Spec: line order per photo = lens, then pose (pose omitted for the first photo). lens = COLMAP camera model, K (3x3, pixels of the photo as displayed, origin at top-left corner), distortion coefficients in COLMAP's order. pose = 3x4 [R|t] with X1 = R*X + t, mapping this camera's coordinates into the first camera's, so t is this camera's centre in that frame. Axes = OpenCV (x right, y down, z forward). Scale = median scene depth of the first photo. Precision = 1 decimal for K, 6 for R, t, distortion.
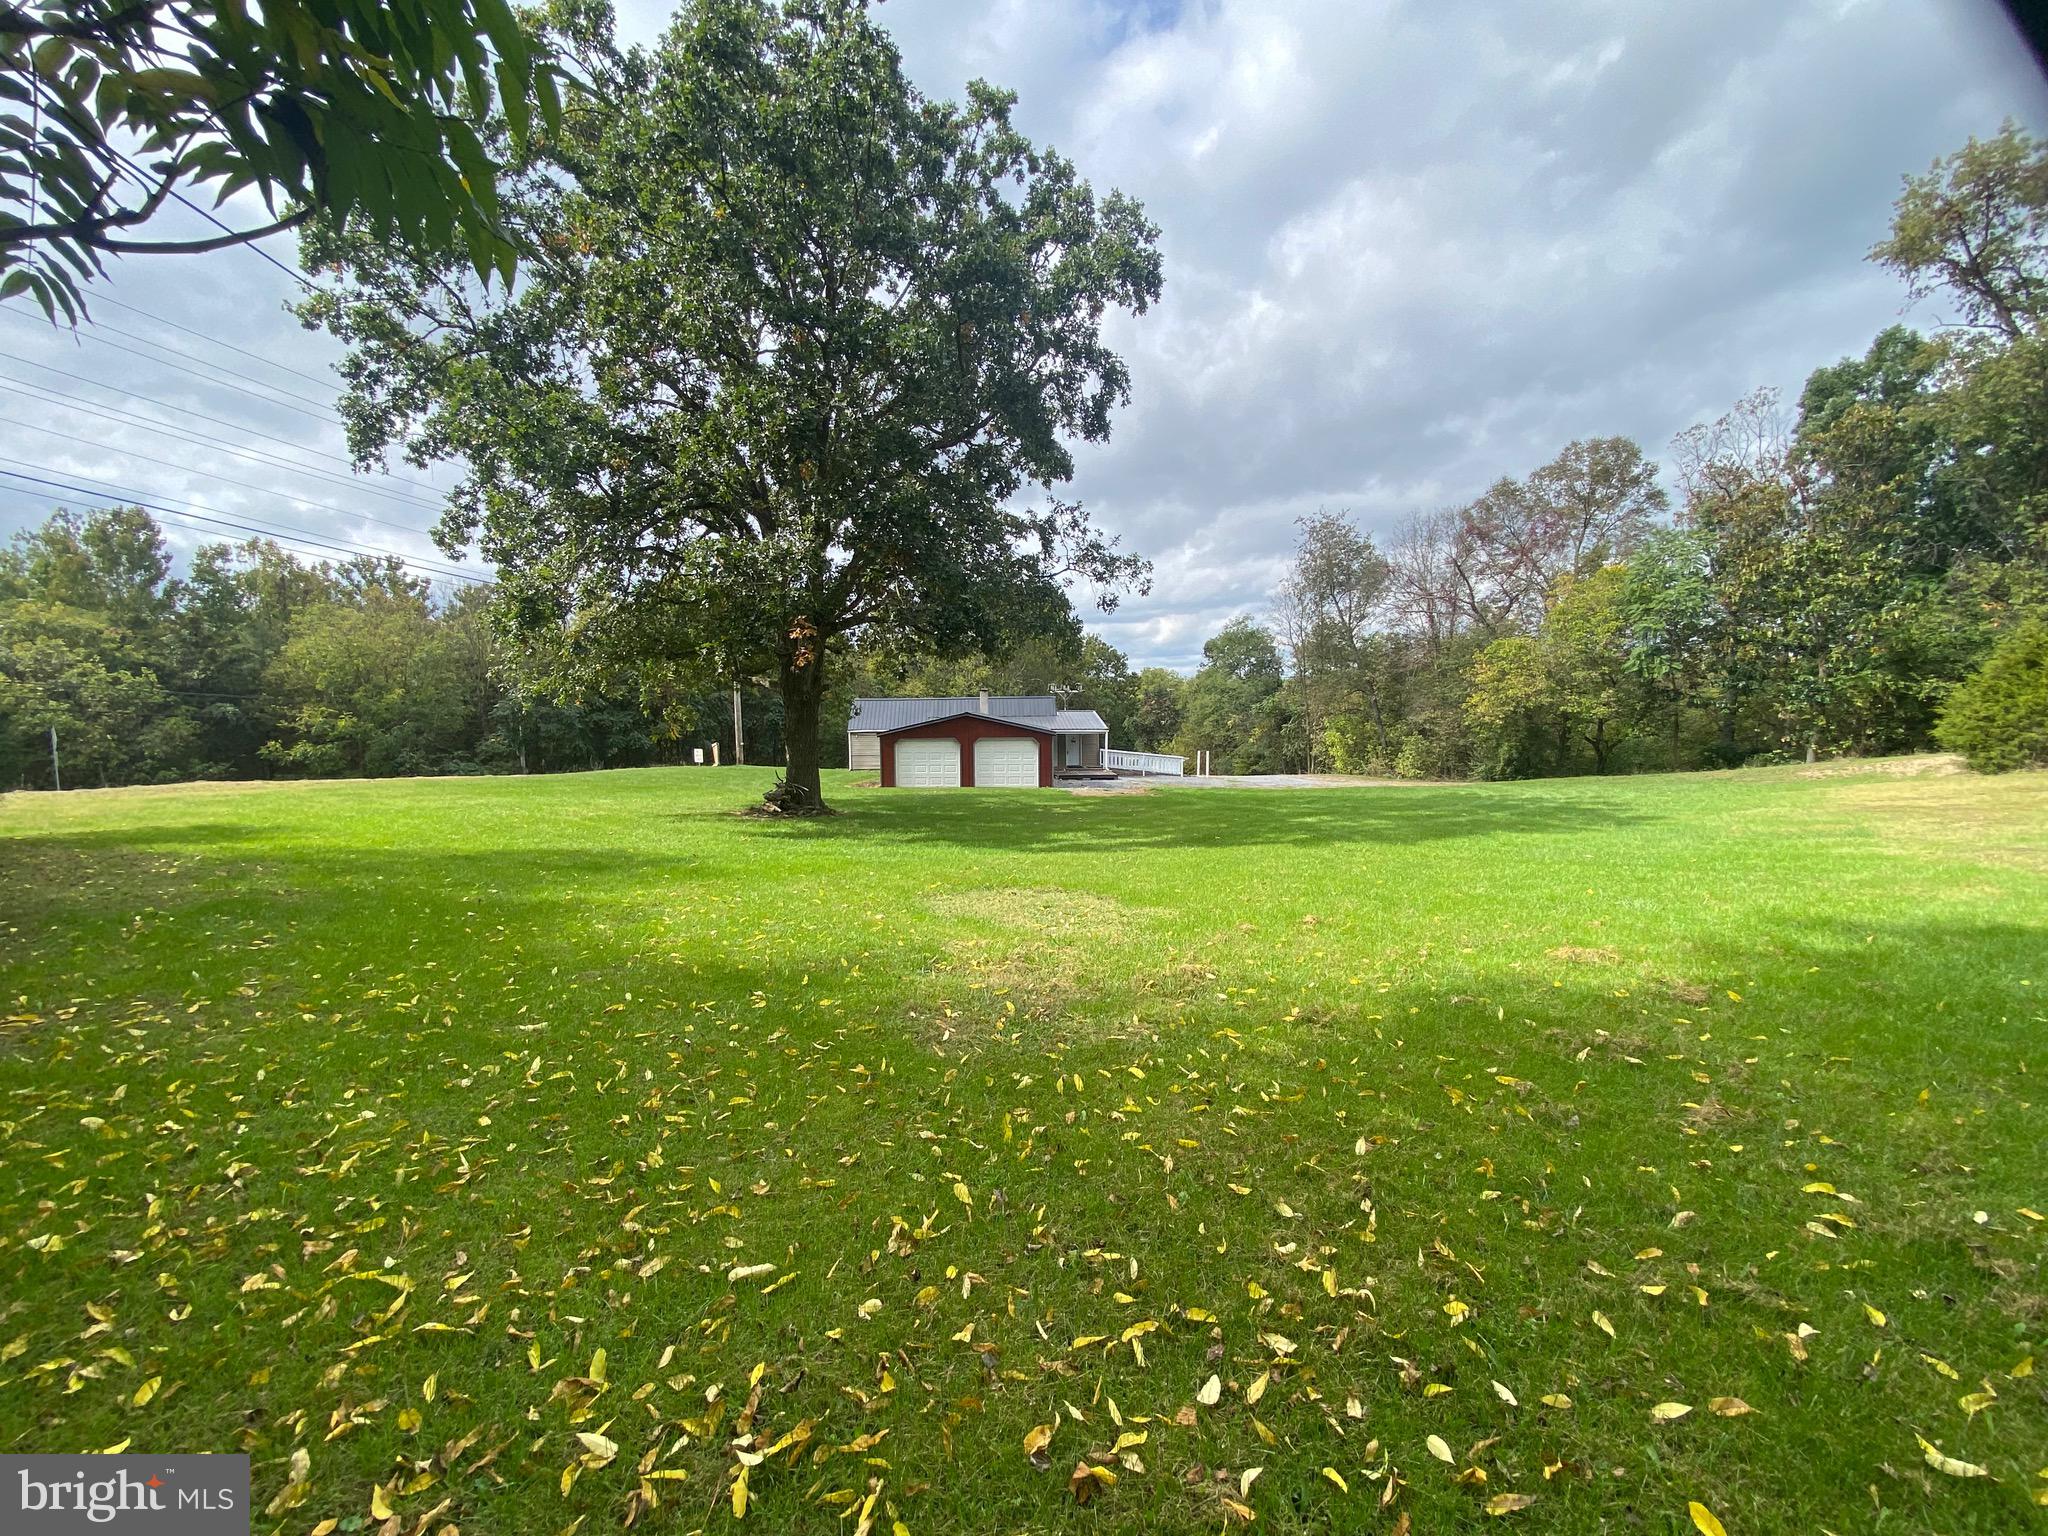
lens RADIAL K [[783.9, 0, 1034.1], [0, 783.9, 766.6], [0, 0, 1]] dist [-0.026971, -0.005639]
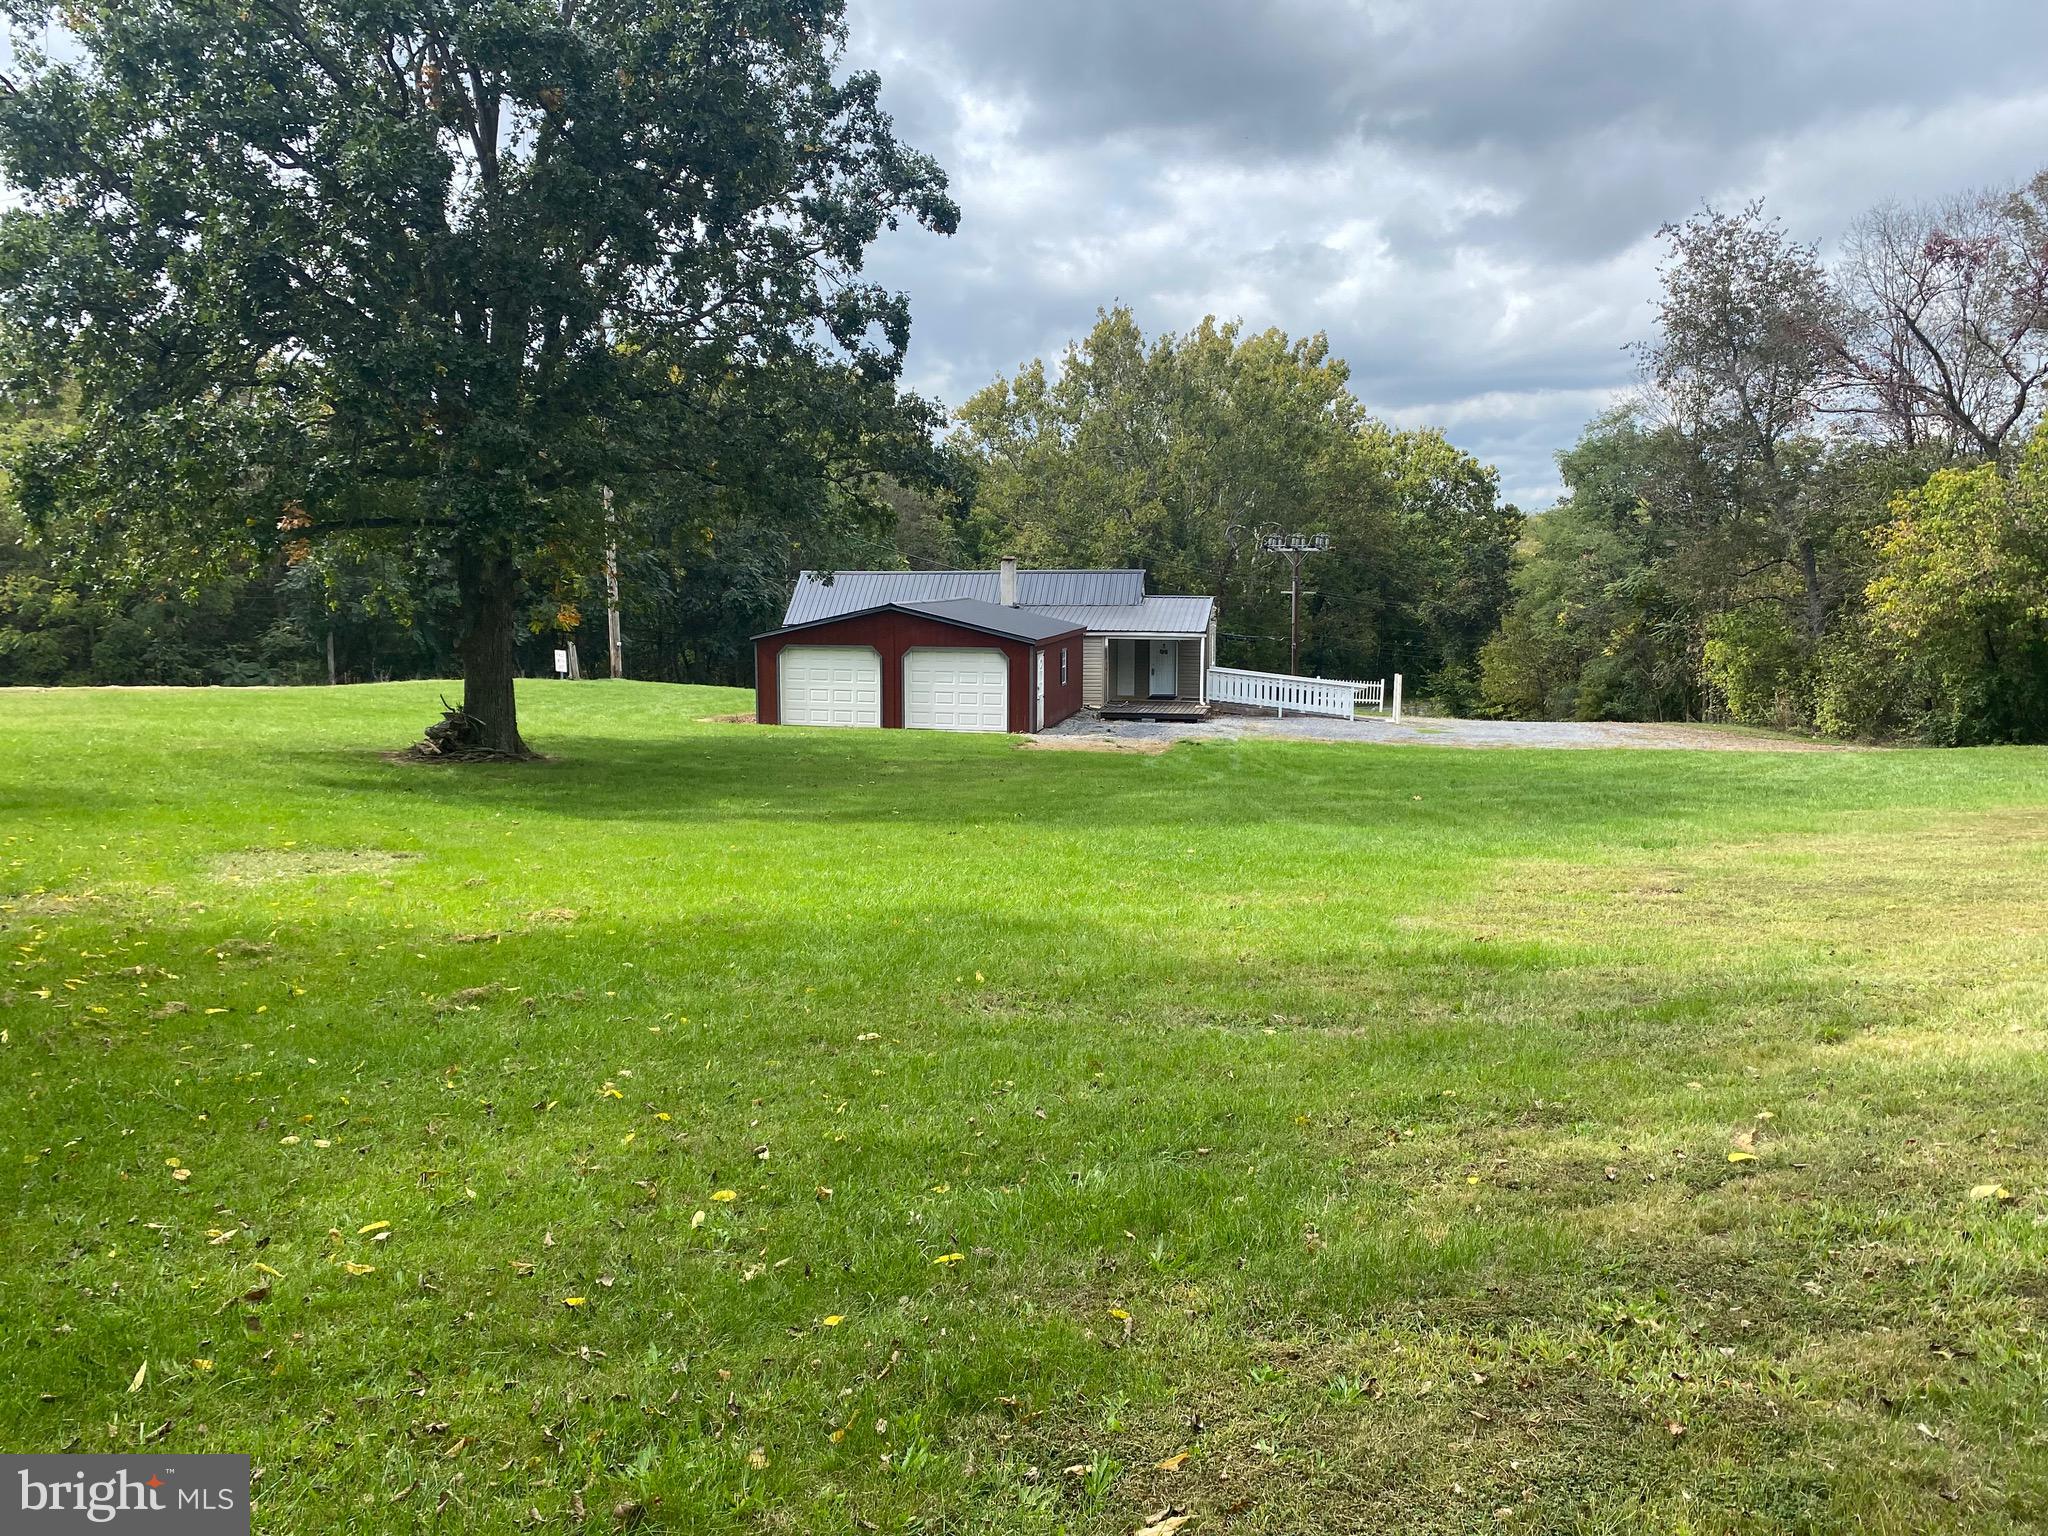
lens RADIAL K [[1545.5, 0, 1022.7], [0, 1545.5, 774.9], [0, 0, 1]] dist [0.010252, -0.001324]
pose [[0.970911, 0.039986, -0.236080, 0.228884], [-0.025824, 0.997693, 0.062779, -0.011650], [0.238045, -0.054857, 0.969704, -0.115063]]
